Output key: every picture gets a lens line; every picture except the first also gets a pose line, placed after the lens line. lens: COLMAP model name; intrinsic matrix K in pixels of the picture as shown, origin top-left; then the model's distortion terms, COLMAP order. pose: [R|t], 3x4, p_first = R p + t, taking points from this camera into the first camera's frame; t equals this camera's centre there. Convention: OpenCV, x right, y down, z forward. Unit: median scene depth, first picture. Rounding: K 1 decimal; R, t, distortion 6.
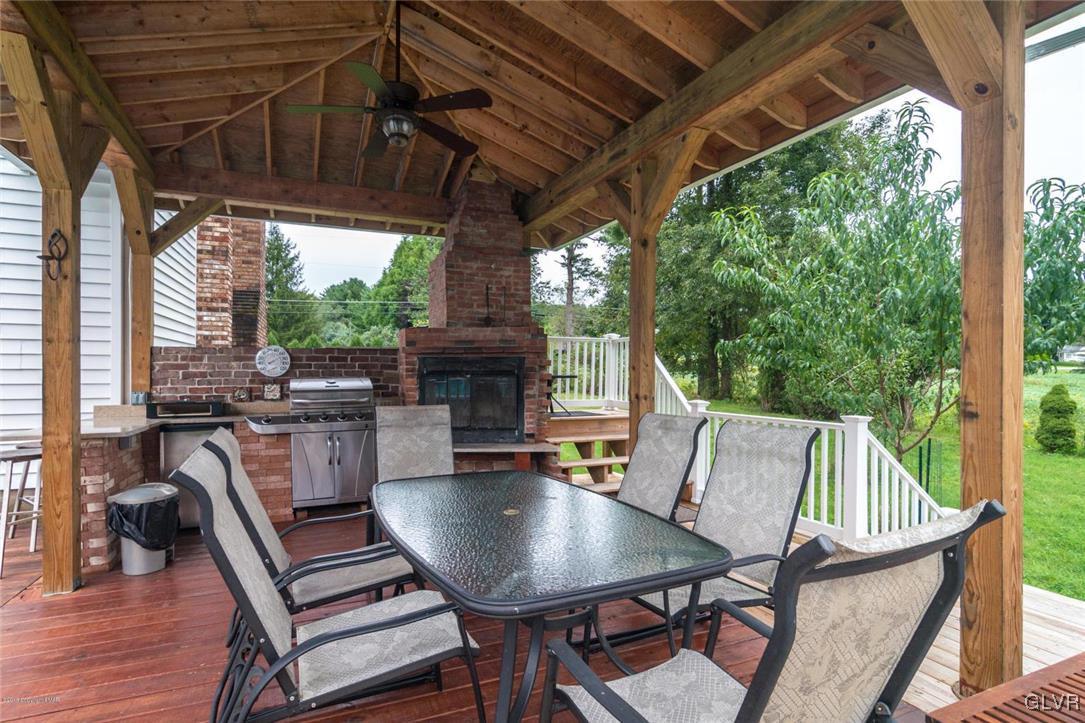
lens RADIAL K [[507.4, 0, 515.6], [0, 507.4, 364.2], [0, 0, 1]] dist [-0.001105, -0.000073]
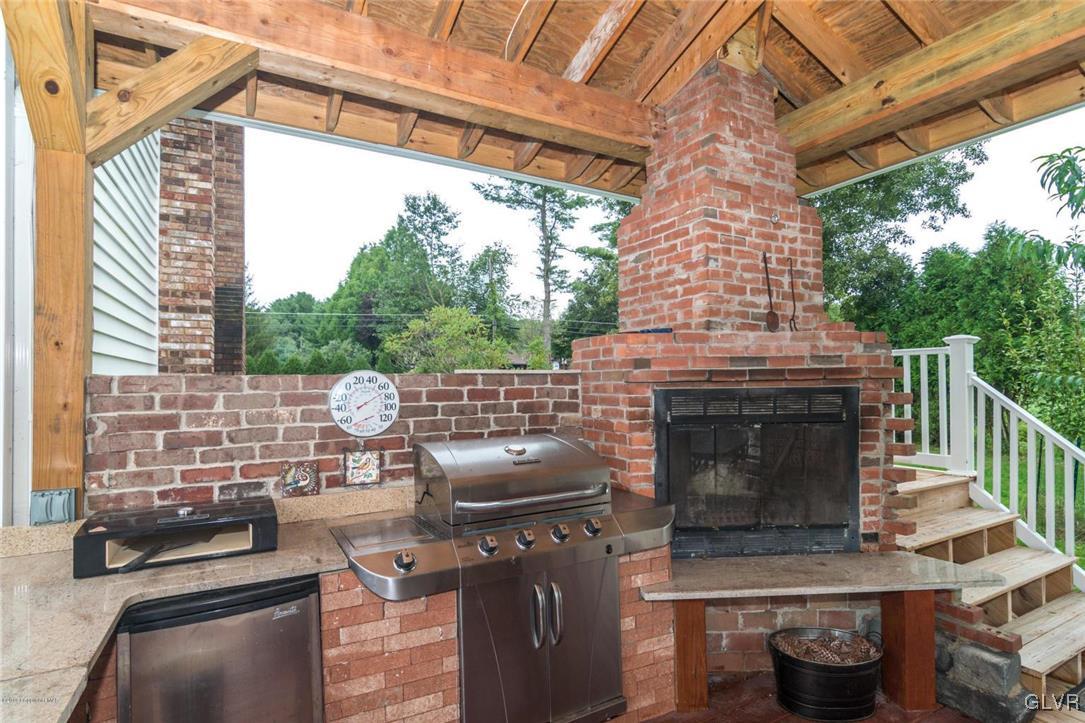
lens RADIAL K [[520.5, 0, 542.0], [0, 520.5, 370.8], [0, 0, 1]] dist [-0.000625, 0.000018]
pose [[0.994230, -0.009022, 0.106891, -0.356636], [0.010675, 0.999832, -0.014903, -0.026309], [-0.106738, 0.015958, 0.994159, 0.487157]]
